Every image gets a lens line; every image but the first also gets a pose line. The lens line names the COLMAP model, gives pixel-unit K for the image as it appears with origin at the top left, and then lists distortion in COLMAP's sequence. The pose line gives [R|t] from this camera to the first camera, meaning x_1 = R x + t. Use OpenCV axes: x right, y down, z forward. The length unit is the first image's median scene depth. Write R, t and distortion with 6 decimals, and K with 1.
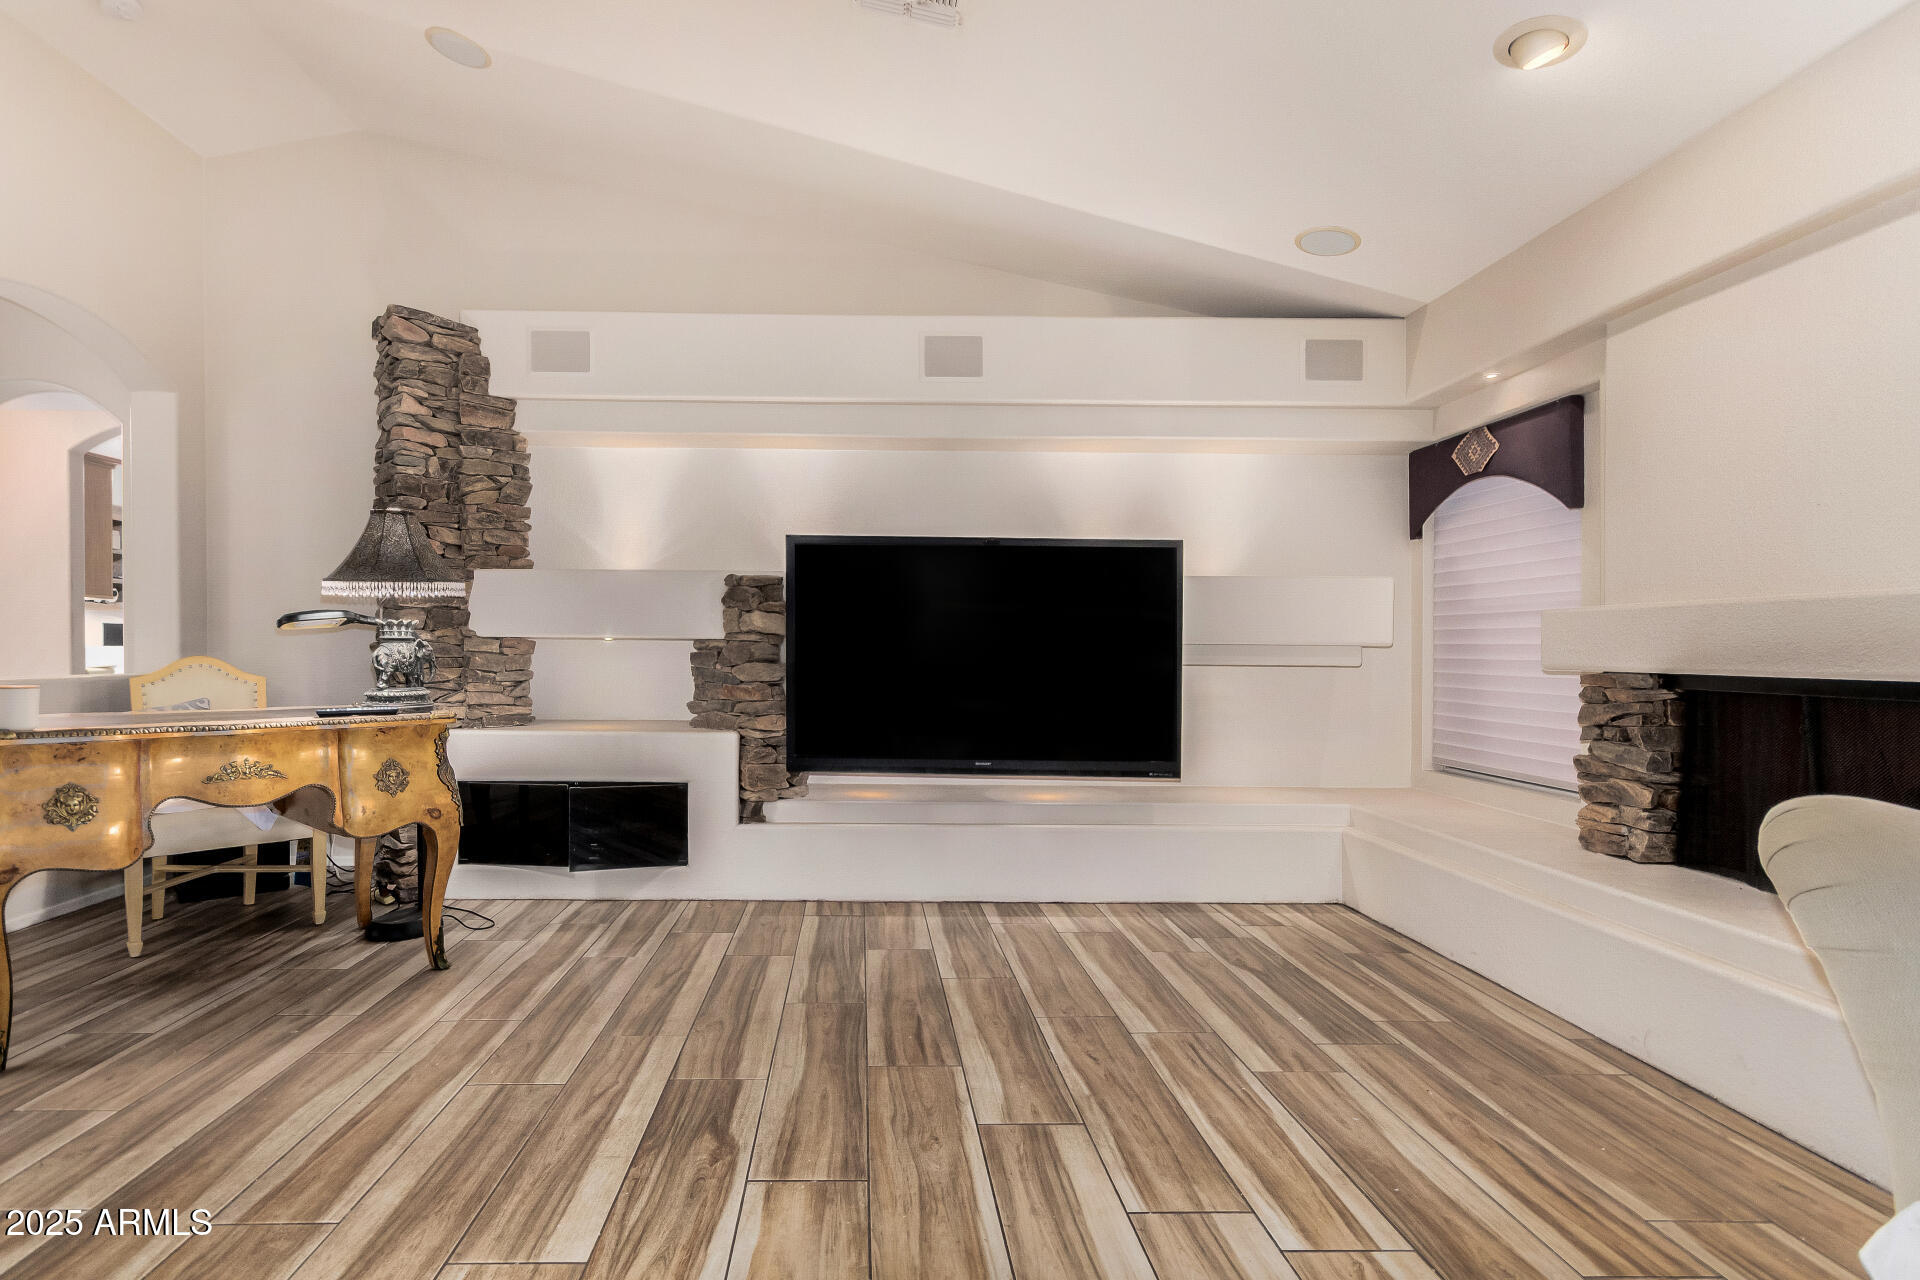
lens RADIAL K [[955.2, 0, 955.8], [0, 955.2, 647.8], [0, 0, 1]] dist [0.006606, 0.000042]
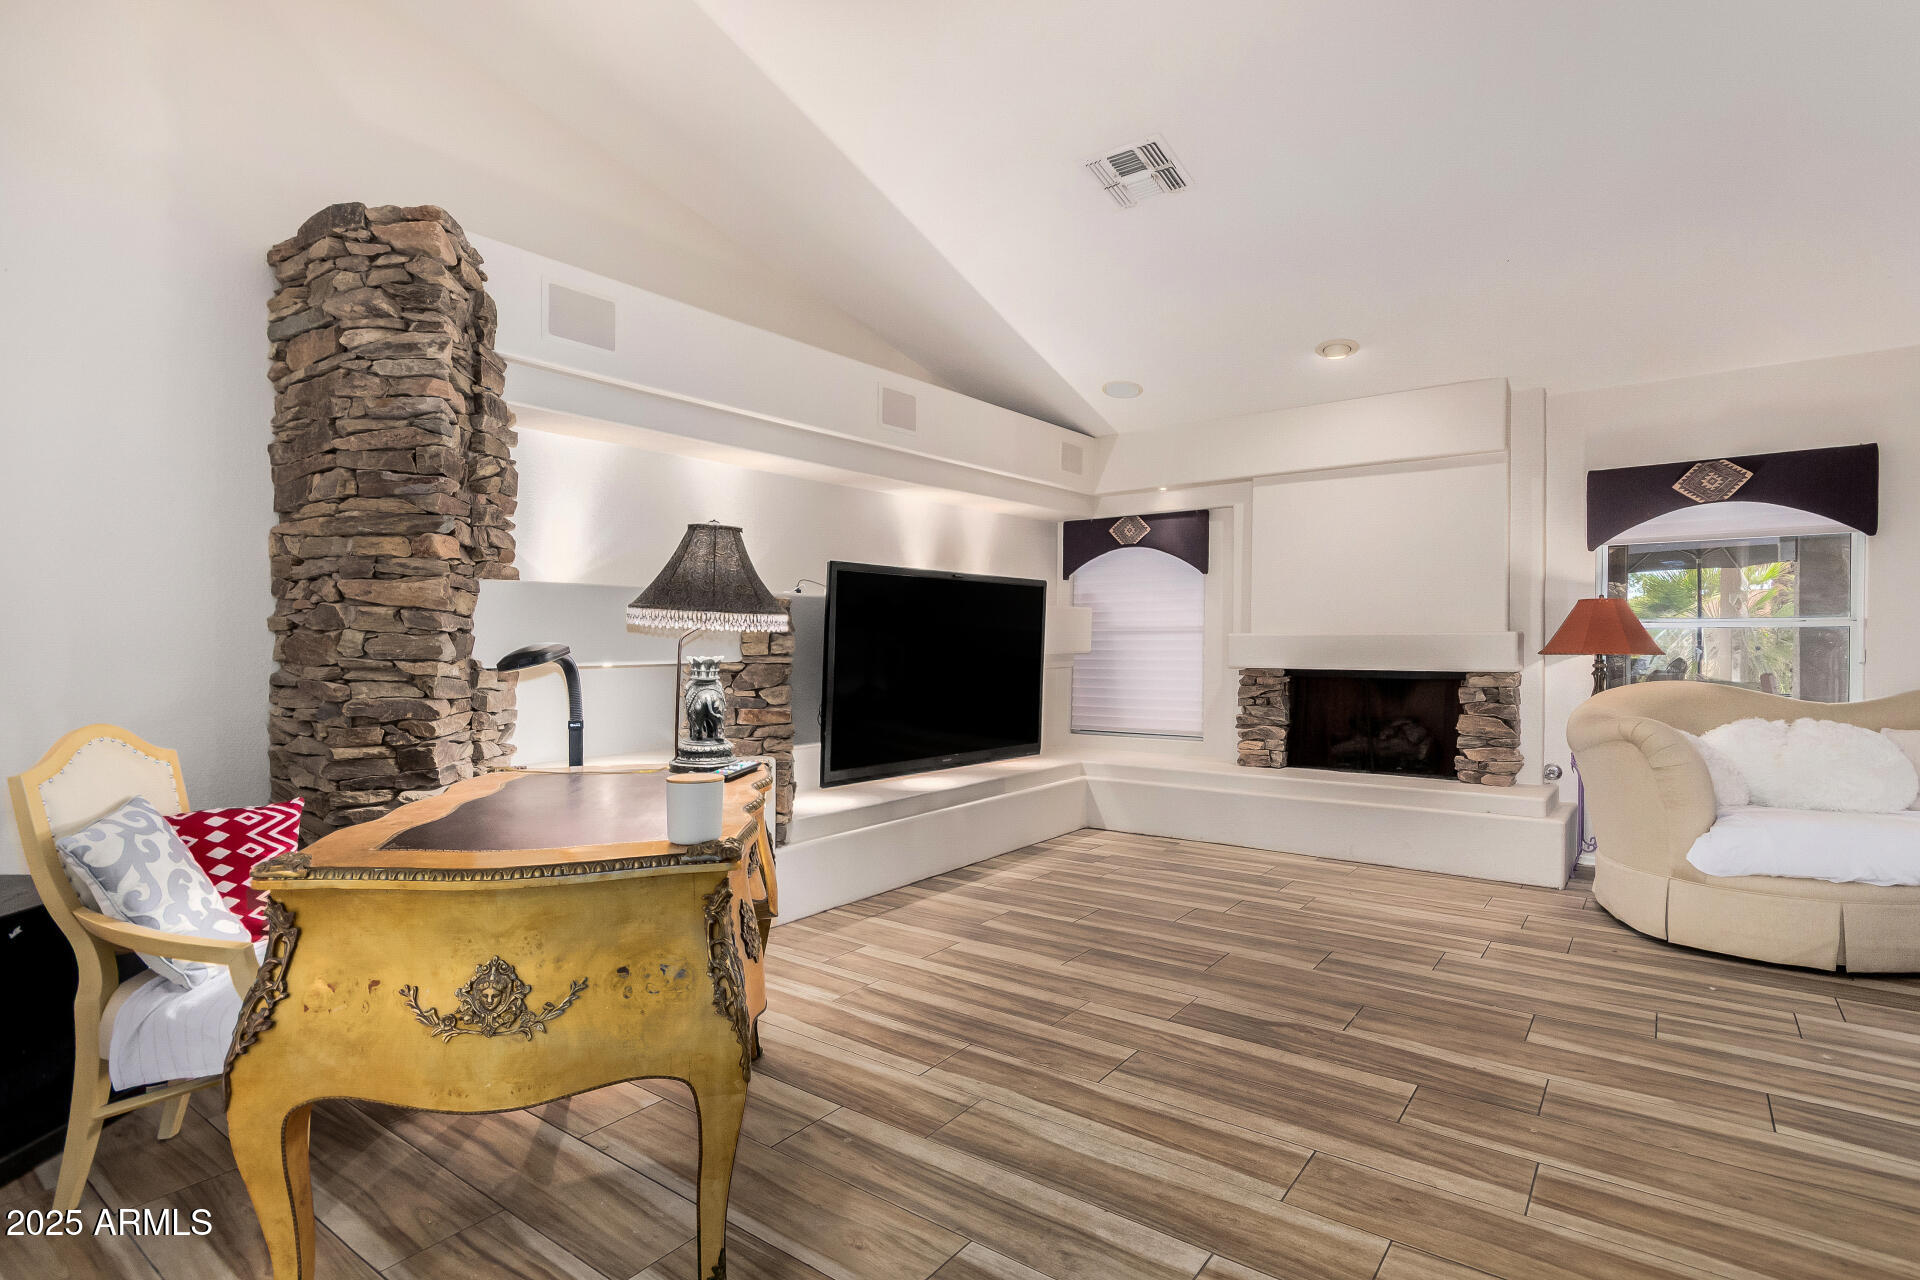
lens RADIAL K [[892.0, 0, 960.0], [0, 892.0, 640.0], [0, 0, 1]] dist [0.001993, 0.000628]
pose [[0.646172, -0.011359, 0.763107, -1.049549], [0.004840, 0.999930, 0.010786, -0.052801], [-0.763176, -0.003276, 0.646182, 0.339380]]
